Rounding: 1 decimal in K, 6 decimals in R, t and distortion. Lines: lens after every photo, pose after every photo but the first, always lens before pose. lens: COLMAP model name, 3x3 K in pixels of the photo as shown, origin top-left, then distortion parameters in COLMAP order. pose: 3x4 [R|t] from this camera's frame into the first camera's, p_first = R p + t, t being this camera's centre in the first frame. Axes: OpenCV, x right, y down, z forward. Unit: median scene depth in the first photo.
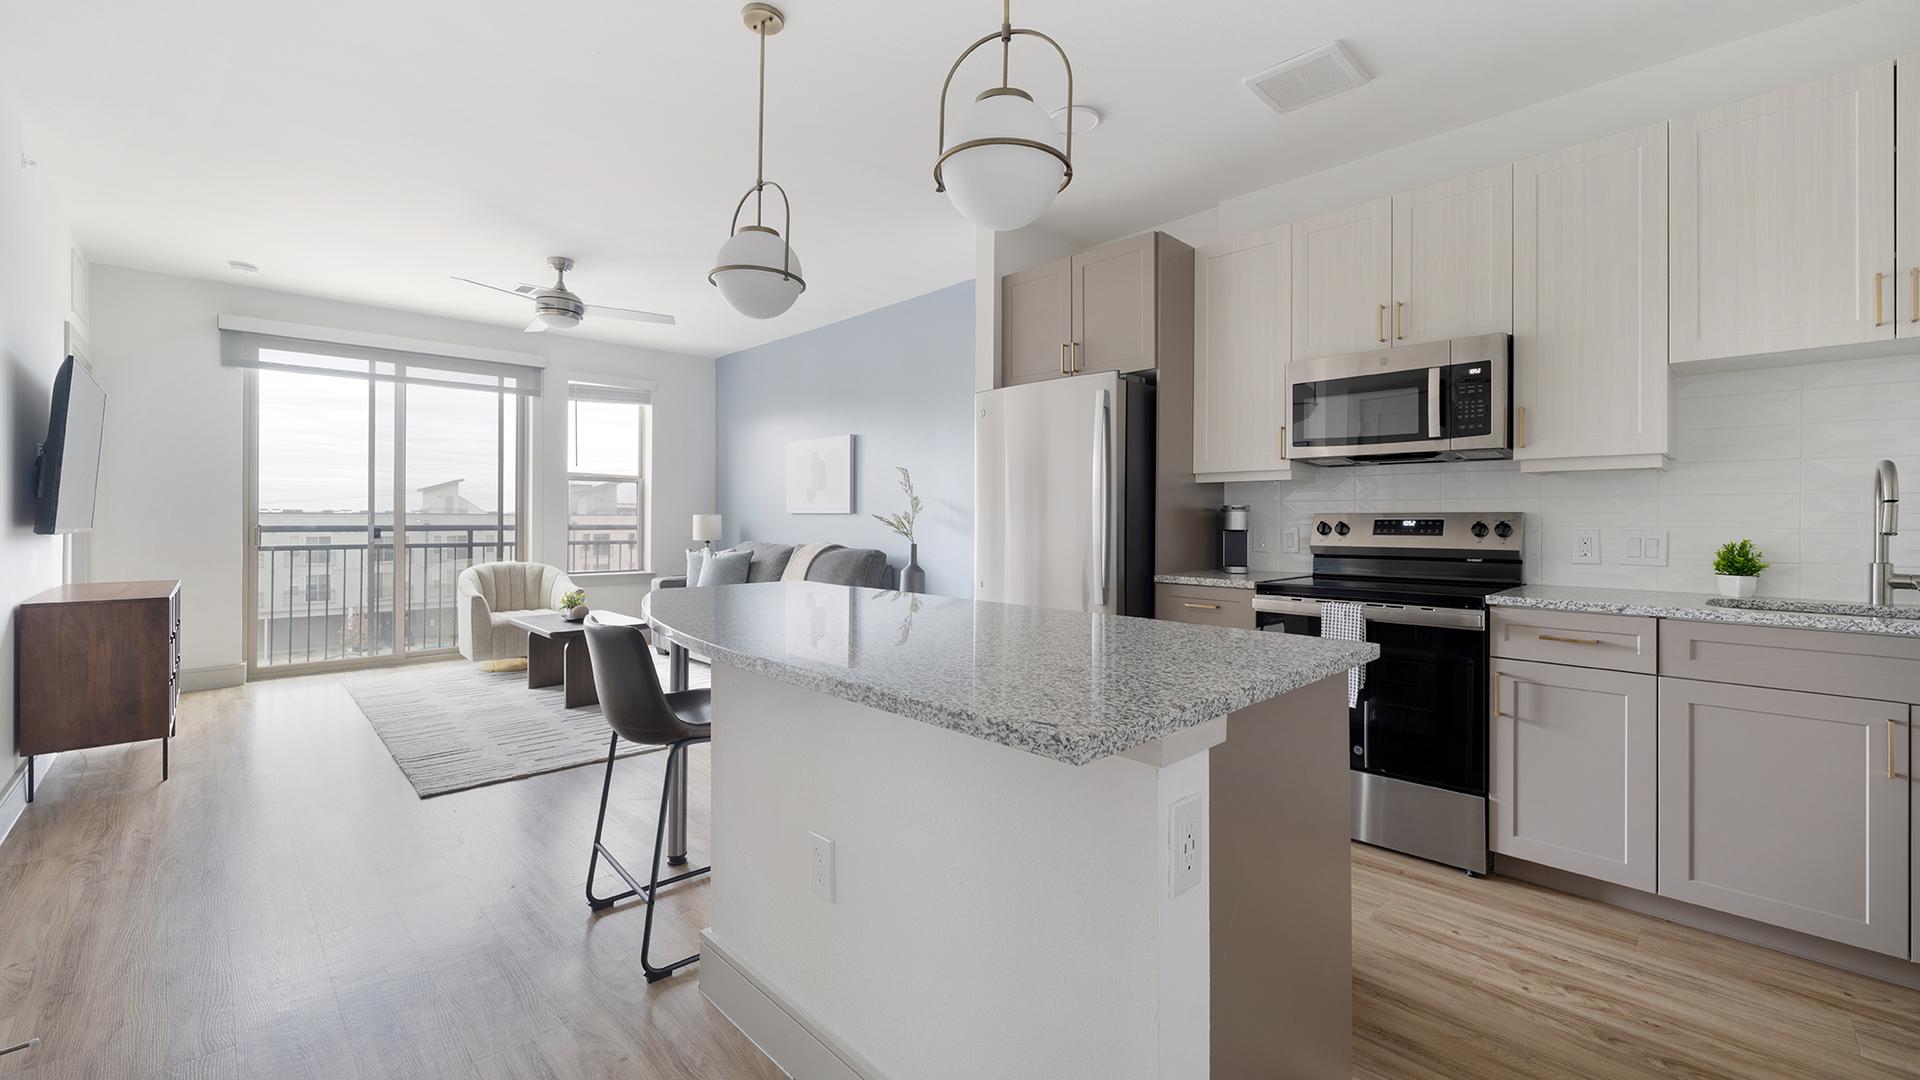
lens RADIAL K [[771.9, 0, 953.9], [0, 771.9, 519.7], [0, 0, 1]] dist [0.001656, 0.000453]
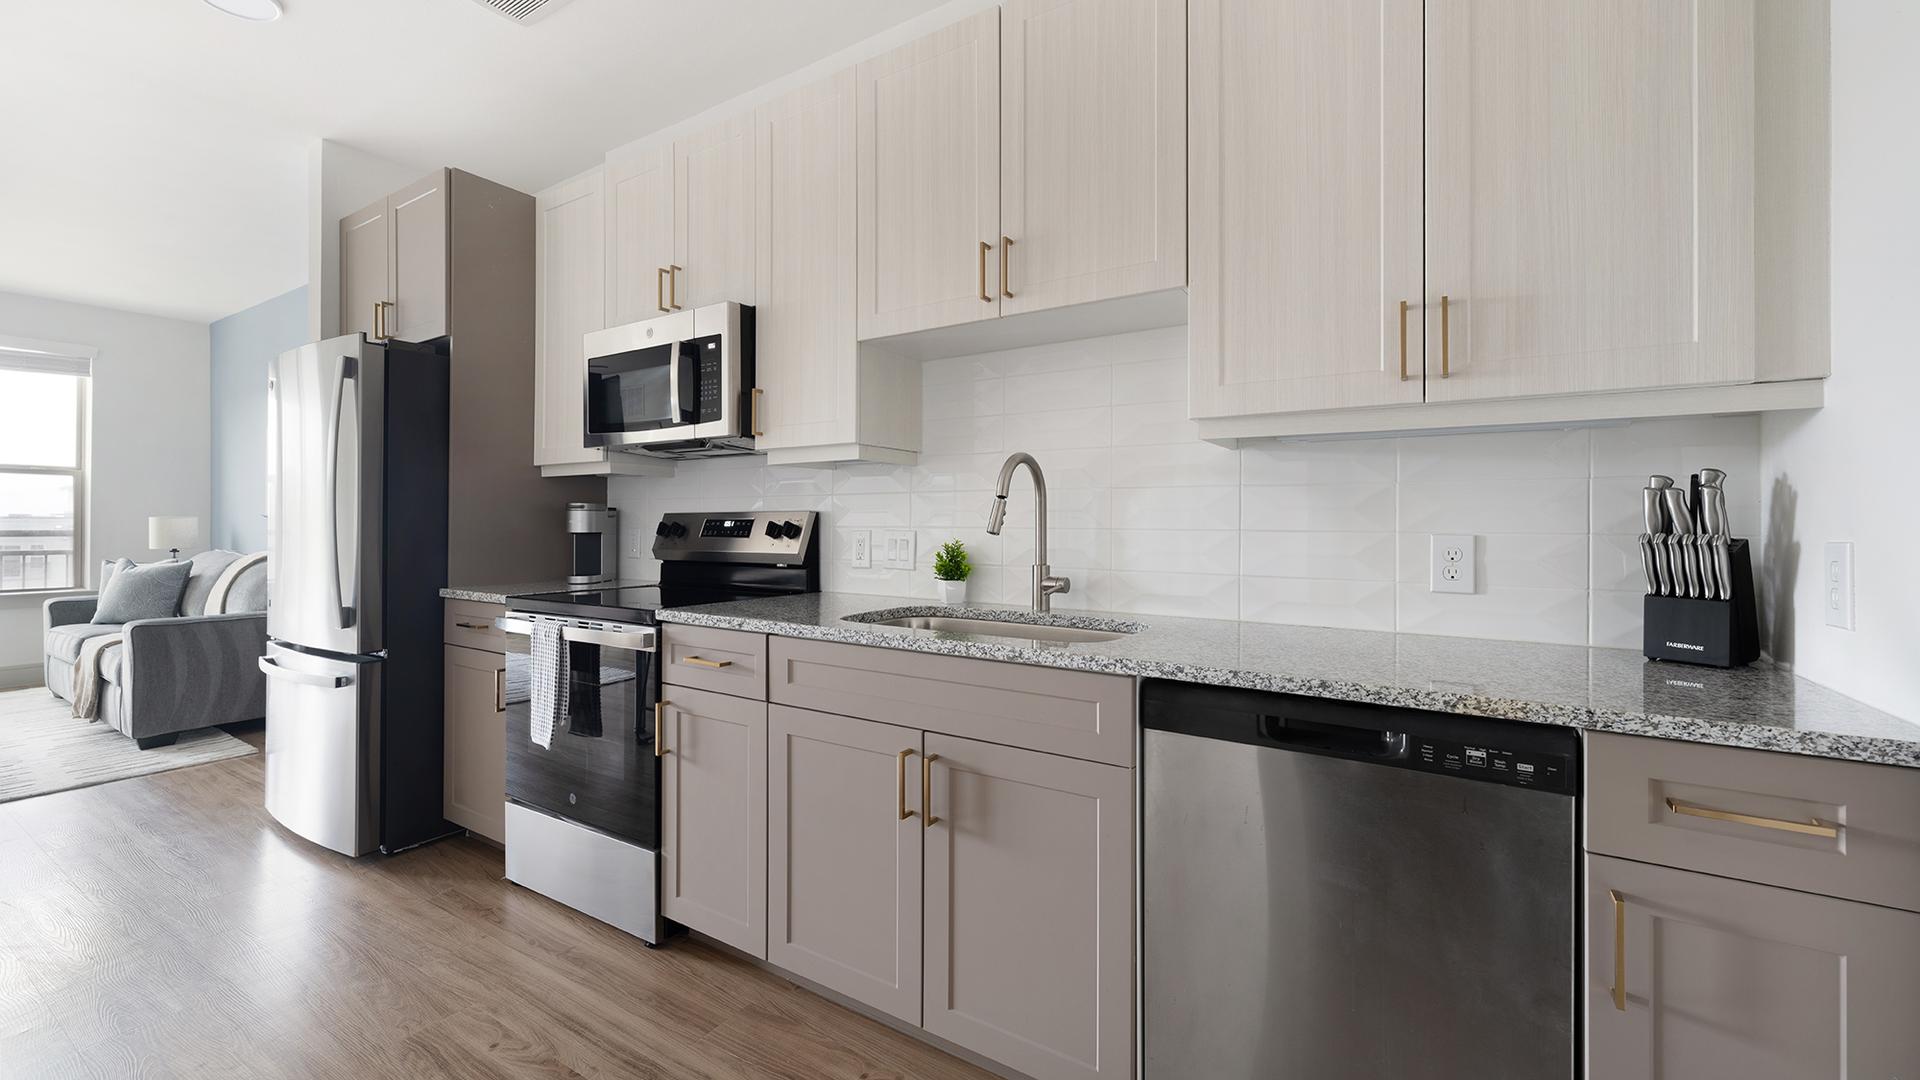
lens RADIAL K [[771.9, 0, 953.9], [0, 771.9, 519.7], [0, 0, 1]] dist [0.001656, 0.000453]
pose [[0.974480, -0.001749, 0.224468, 0.808151], [0.002599, 0.999991, -0.003491, 0.004616], [-0.224460, 0.003985, 0.974475, 0.114310]]
